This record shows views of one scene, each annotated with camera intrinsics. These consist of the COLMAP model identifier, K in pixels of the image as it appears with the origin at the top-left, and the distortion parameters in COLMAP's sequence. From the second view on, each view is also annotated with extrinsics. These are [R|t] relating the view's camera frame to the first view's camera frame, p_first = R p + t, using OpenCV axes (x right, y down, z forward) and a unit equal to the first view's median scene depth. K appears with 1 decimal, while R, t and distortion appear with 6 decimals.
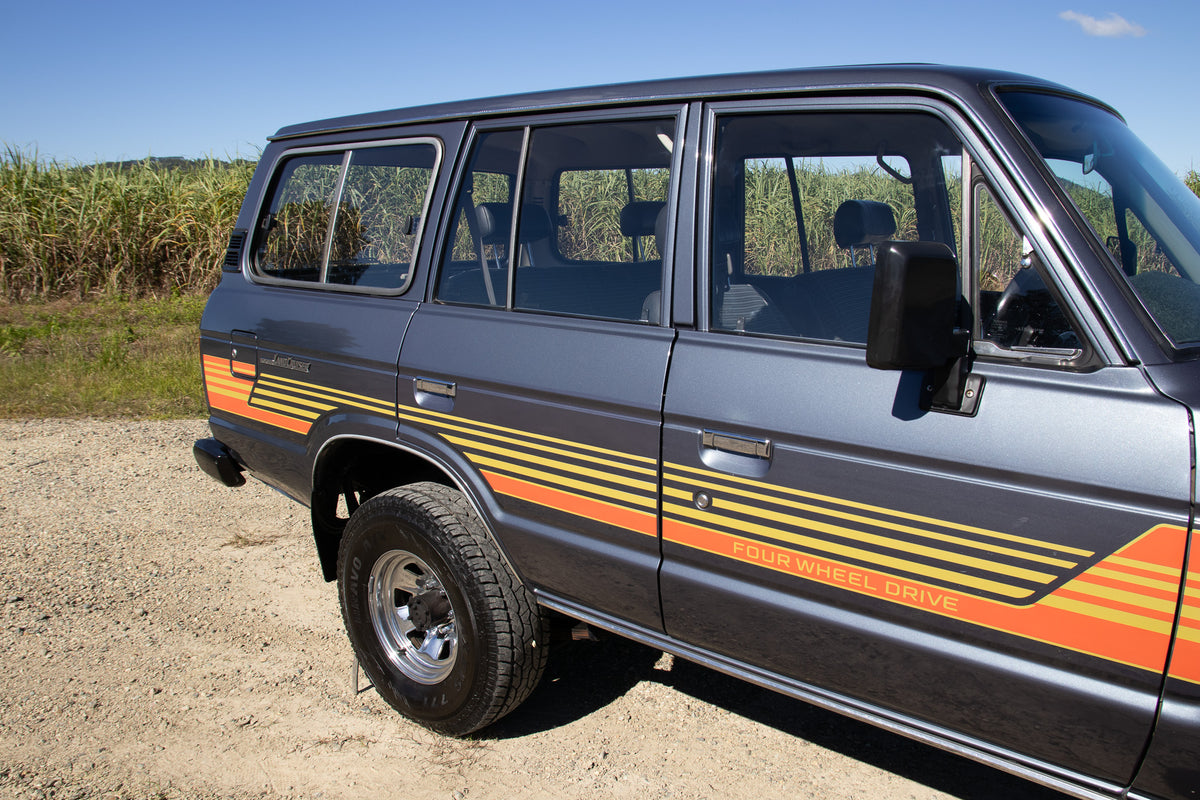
lens RADIAL K [[952.9, 0, 607.4], [0, 952.9, 397.5], [0, 0, 1]] dist [-0.128704, 0.077789]
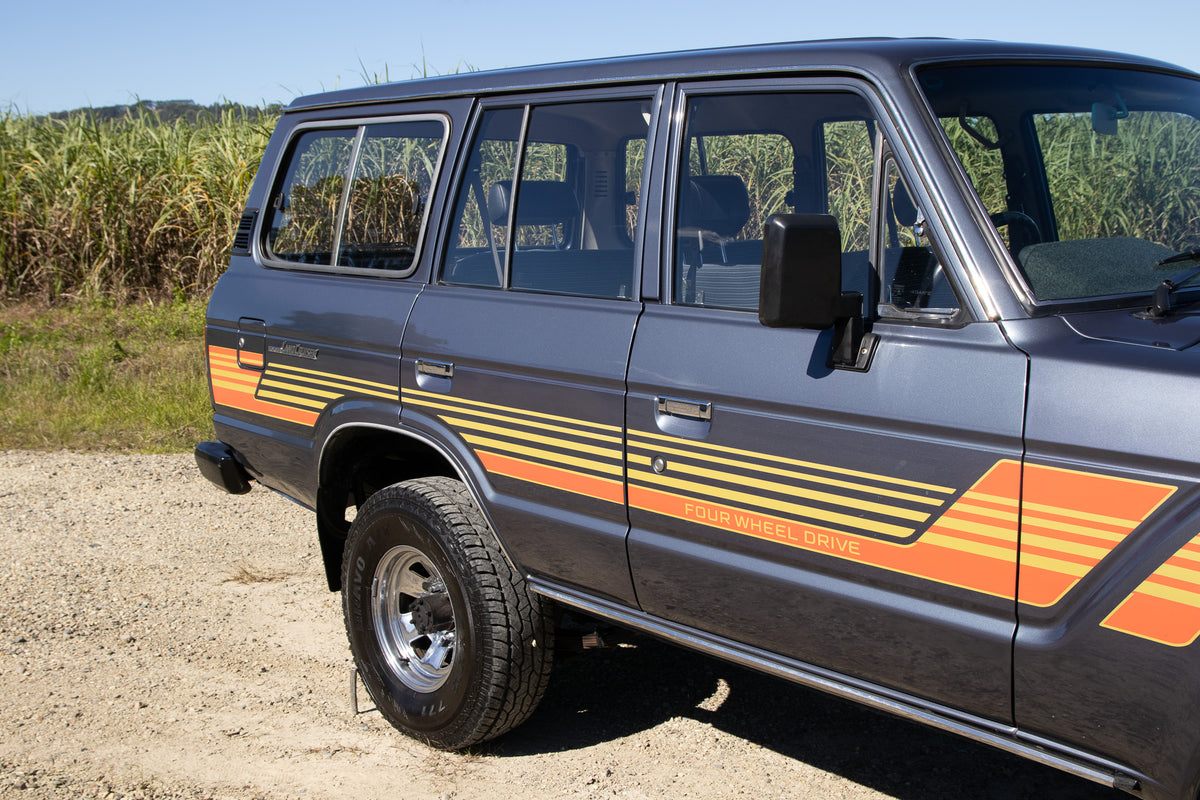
lens RADIAL K [[1496.5, 0, 597.1], [0, 1496.5, 399.5], [0, 0, 1]] dist [0.030863, 0.000000]
pose [[0.986996, 0.010739, -0.160386, 0.221869], [-0.018702, 0.998662, -0.048221, 0.088050], [0.159653, 0.050593, 0.985876, -0.479696]]
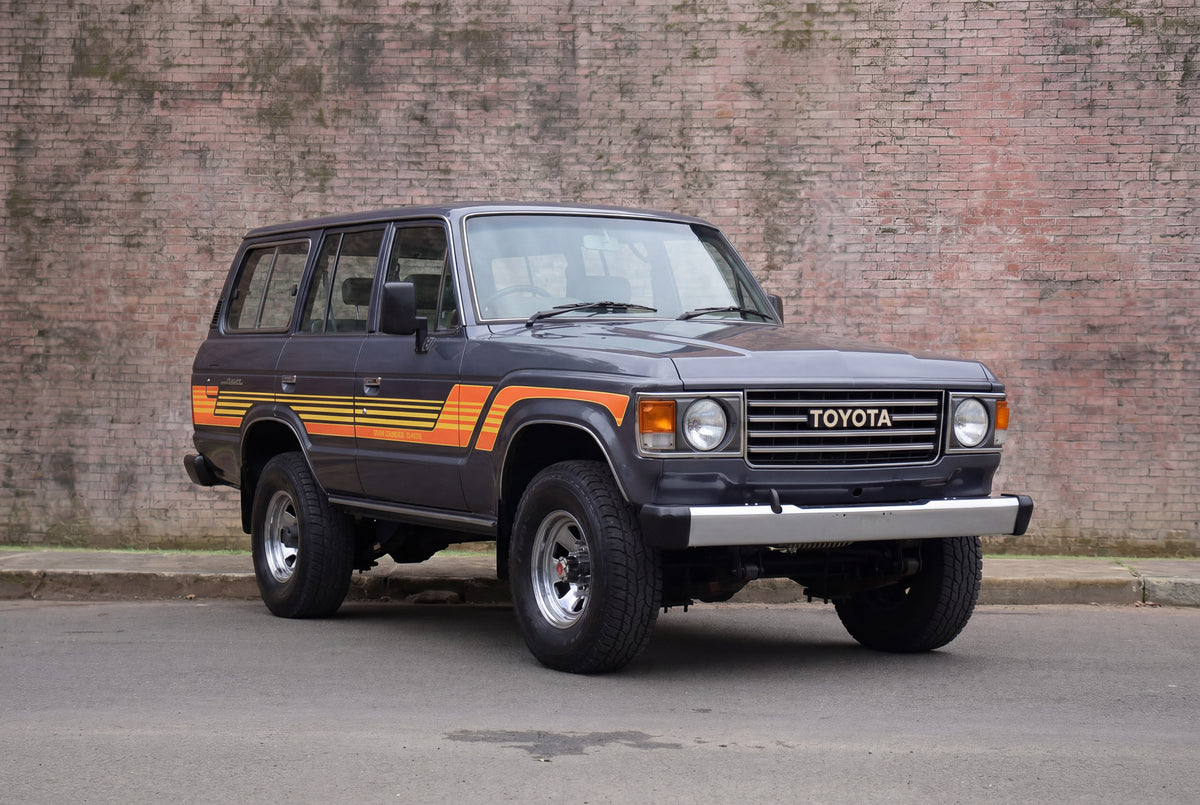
lens RADIAL K [[2630.7, 0, 611.5], [0, 2630.7, 408.5], [0, 0, 1]] dist [0.234469, 0.000000]
pose [[0.935395, 0.007796, -0.353520, 1.998038], [-0.072213, 0.982899, -0.169398, 0.783777], [0.346153, 0.183982, 0.919961, -3.122603]]
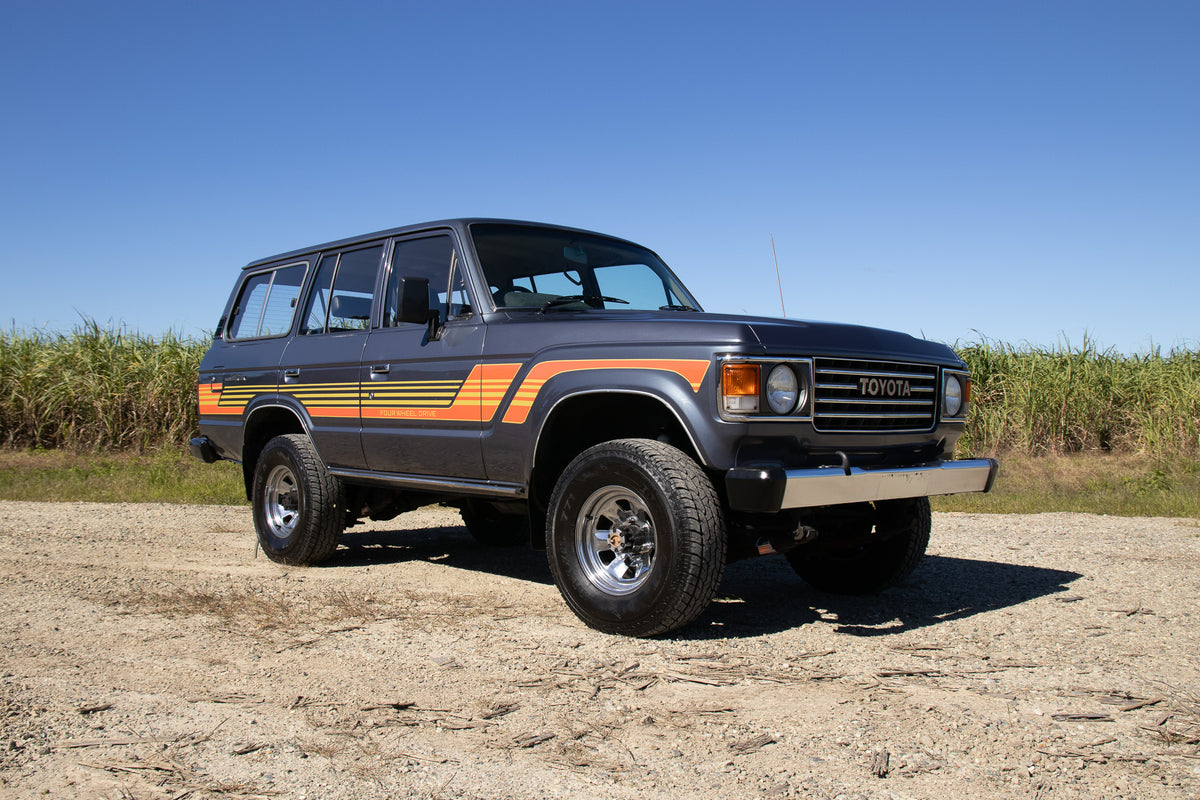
lens RADIAL K [[1167.7, 0, 596.3], [0, 1167.7, 381.9], [0, 0, 1]] dist [-0.056013, 0.000000]
pose [[0.989421, -0.004212, -0.145014, 0.810451], [-0.028796, 0.973987, -0.224767, 0.536611], [0.142189, 0.226565, 0.963561, -1.308103]]
